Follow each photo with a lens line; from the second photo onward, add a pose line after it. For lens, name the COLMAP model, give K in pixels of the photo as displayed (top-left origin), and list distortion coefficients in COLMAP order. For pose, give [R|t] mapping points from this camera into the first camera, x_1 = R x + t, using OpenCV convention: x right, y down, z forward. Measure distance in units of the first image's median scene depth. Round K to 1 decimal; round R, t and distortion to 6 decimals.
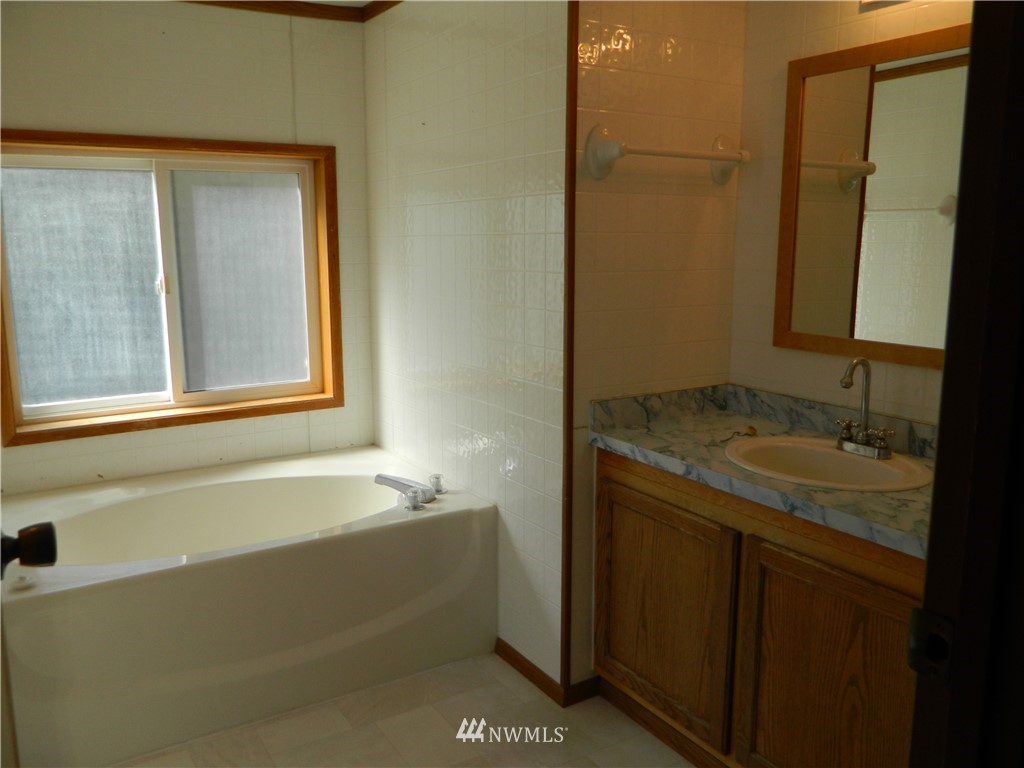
lens RADIAL K [[844.3, 0, 511.1], [0, 844.3, 385.6], [0, 0, 1]] dist [0.003725, -0.002784]
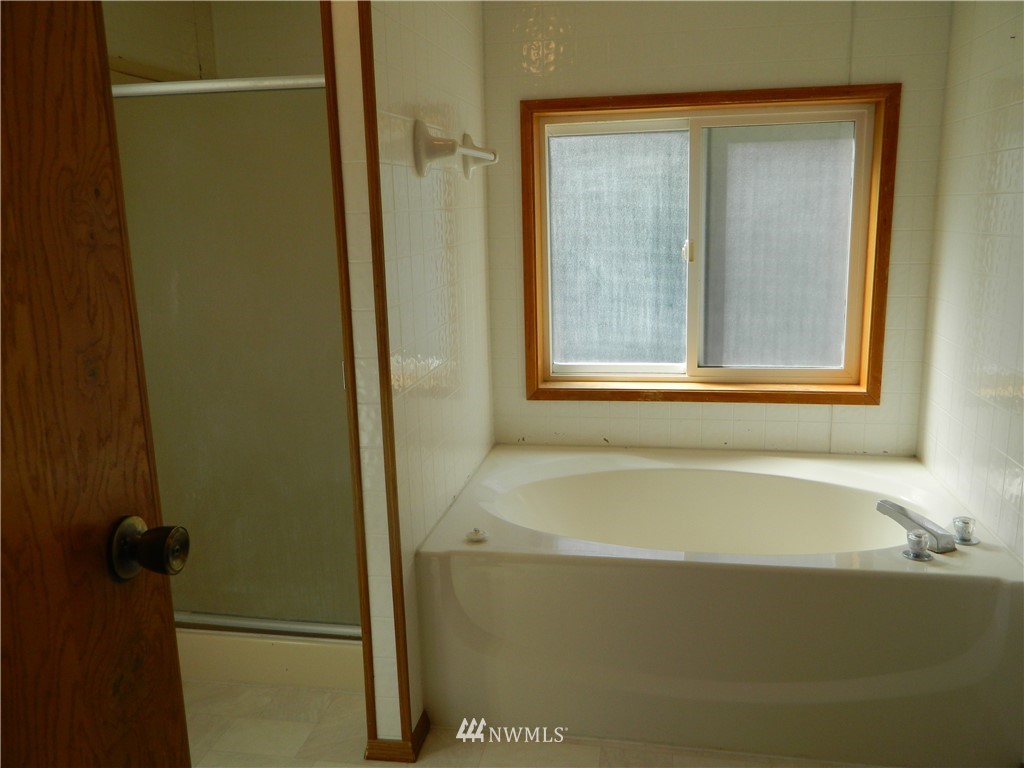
lens RADIAL K [[844.3, 0, 512.7], [0, 844.3, 380.1], [0, 0, 1]] dist [0.003725, -0.002784]
pose [[0.738634, 0.125833, -0.662259, 0.087914], [-0.098986, 0.992020, 0.078087, -0.031042], [0.666800, 0.007877, 0.745195, 0.165903]]
